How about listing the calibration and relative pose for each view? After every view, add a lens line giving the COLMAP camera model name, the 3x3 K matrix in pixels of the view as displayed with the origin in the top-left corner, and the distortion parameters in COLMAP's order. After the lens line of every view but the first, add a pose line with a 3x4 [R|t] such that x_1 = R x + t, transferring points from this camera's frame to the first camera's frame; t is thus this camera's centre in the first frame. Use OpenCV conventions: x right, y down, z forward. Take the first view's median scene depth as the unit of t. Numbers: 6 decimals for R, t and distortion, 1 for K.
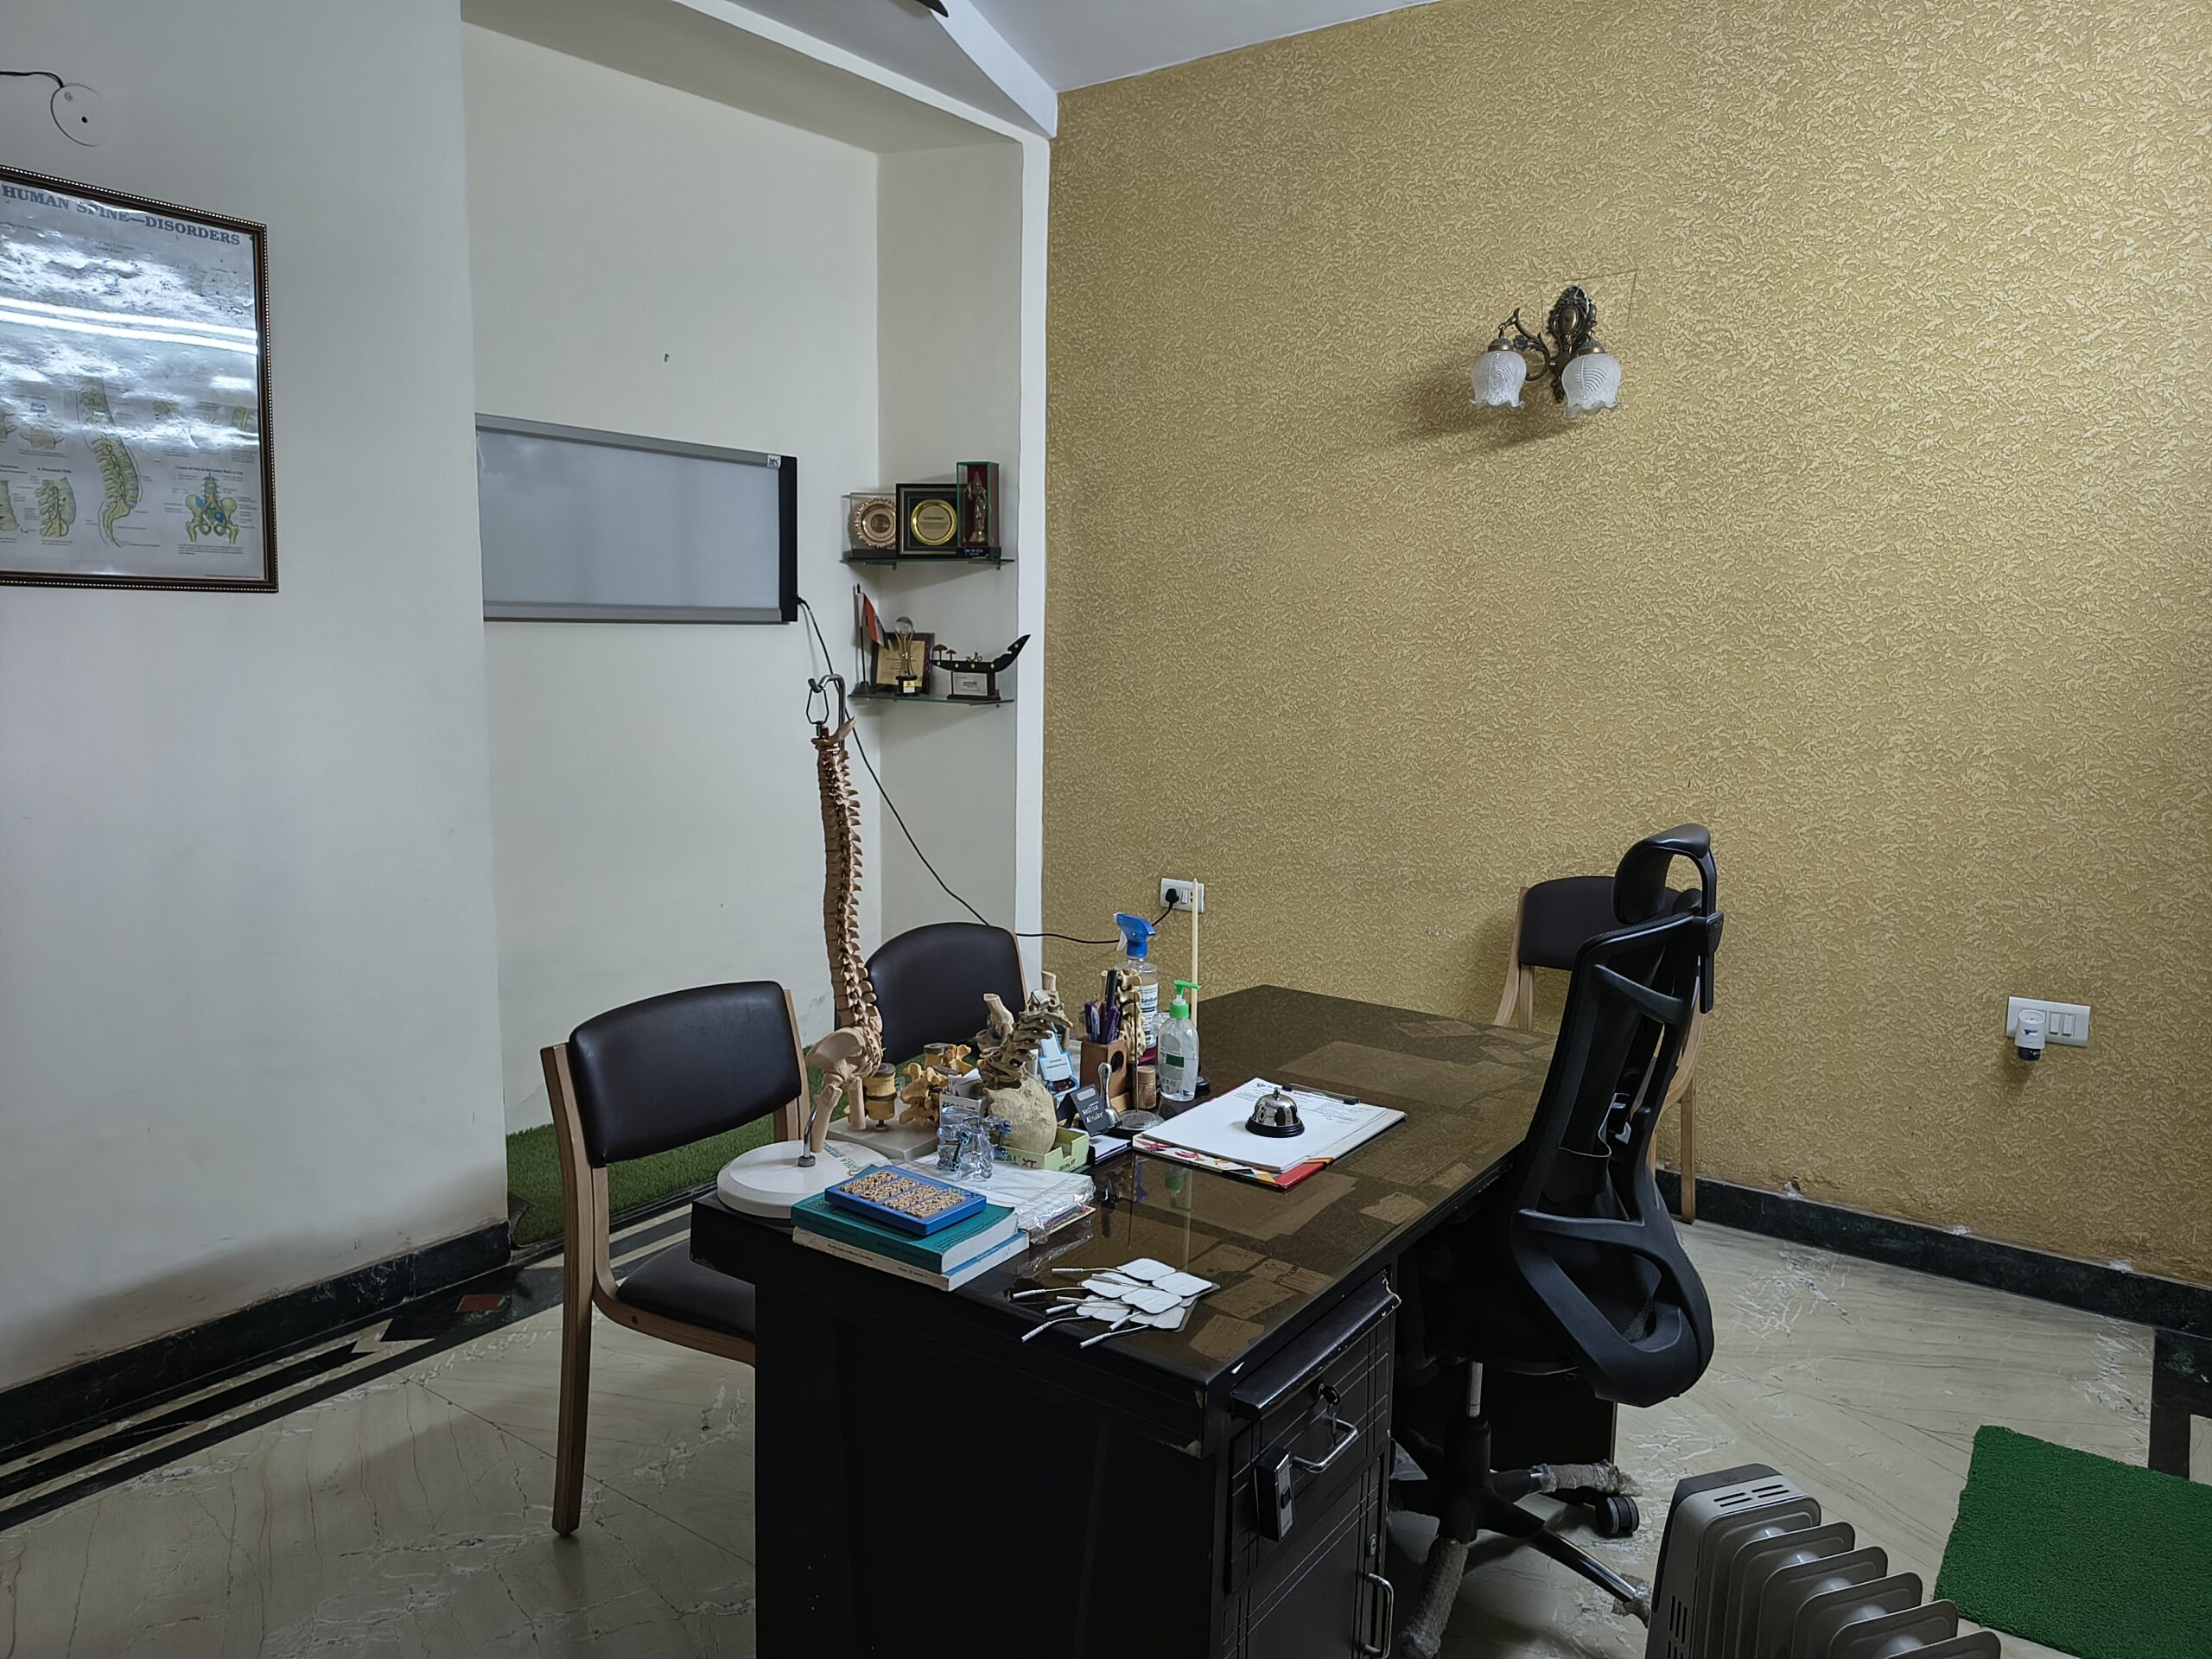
lens RADIAL K [[1518.5, 0, 1111.4], [0, 1518.5, 839.0], [0, 0, 1]] dist [0.041985, -0.021924]
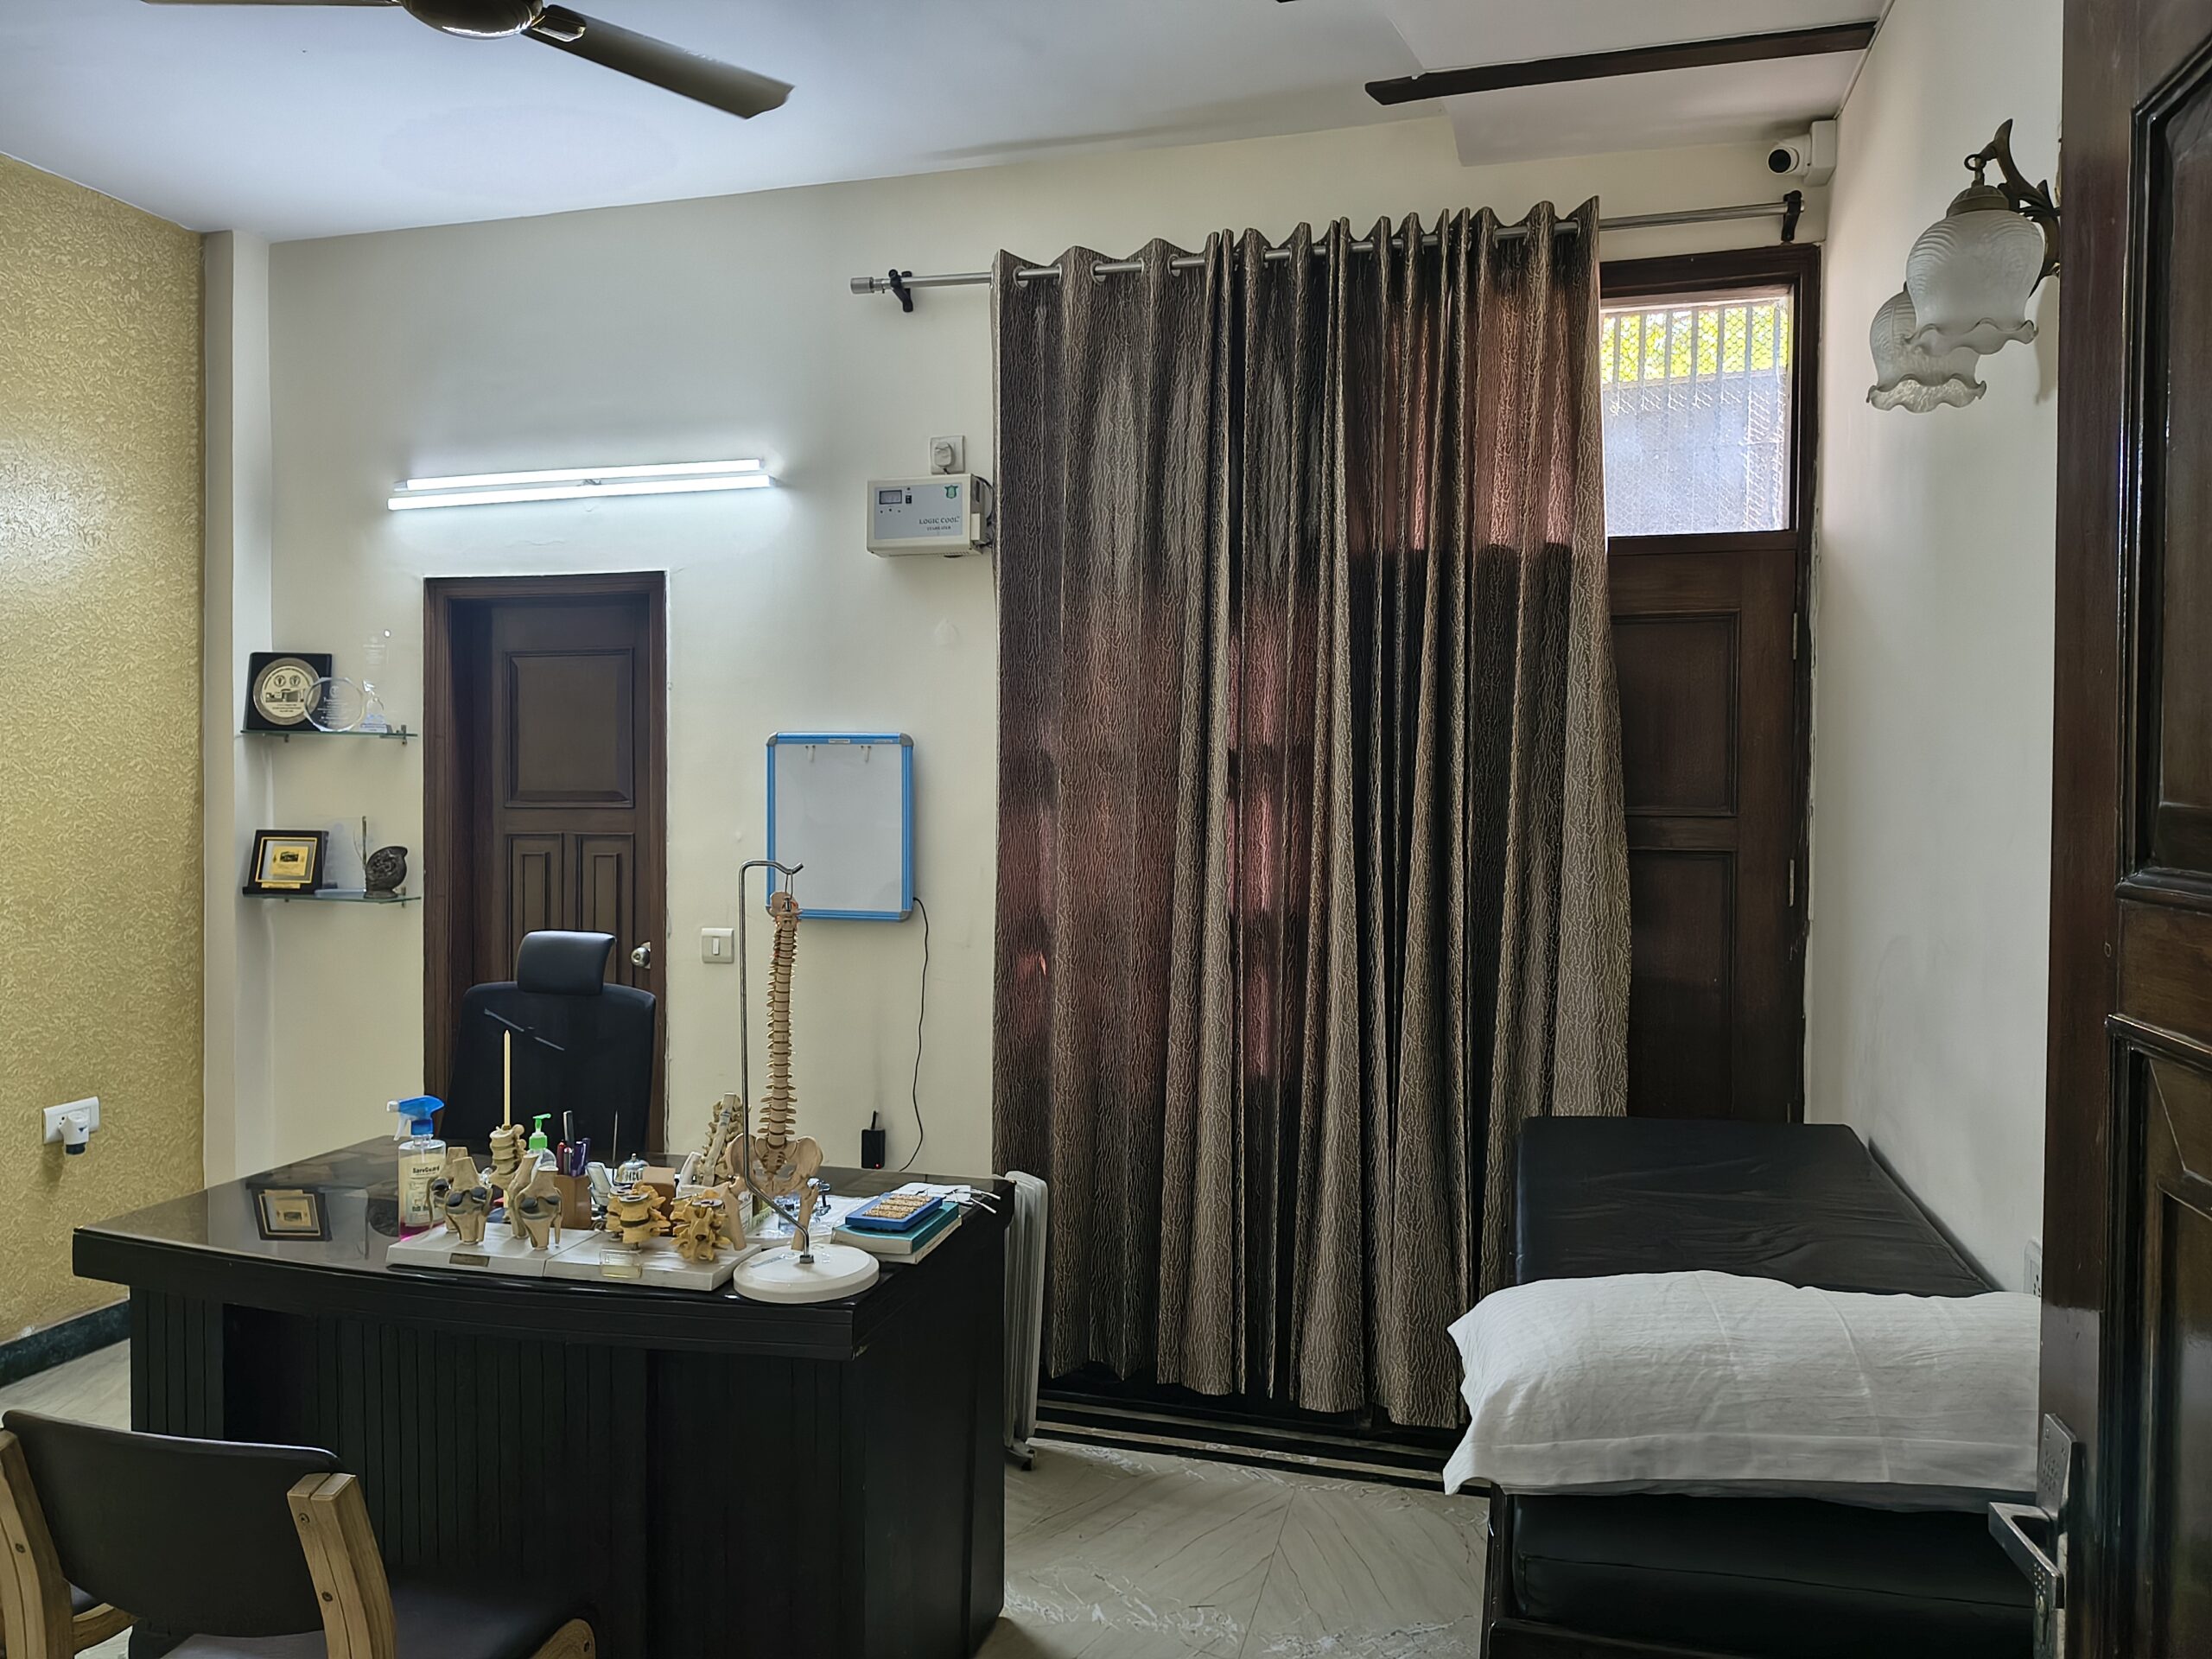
lens RADIAL K [[1518.5, 0, 1109.0], [0, 1518.5, 820.0], [0, 0, 1]] dist [0.041985, -0.021924]
pose [[-0.320012, -0.052366, 0.945965, -0.788913], [0.113976, 0.989092, 0.093310, -0.134769], [-0.940533, 0.137678, -0.310553, 0.605884]]
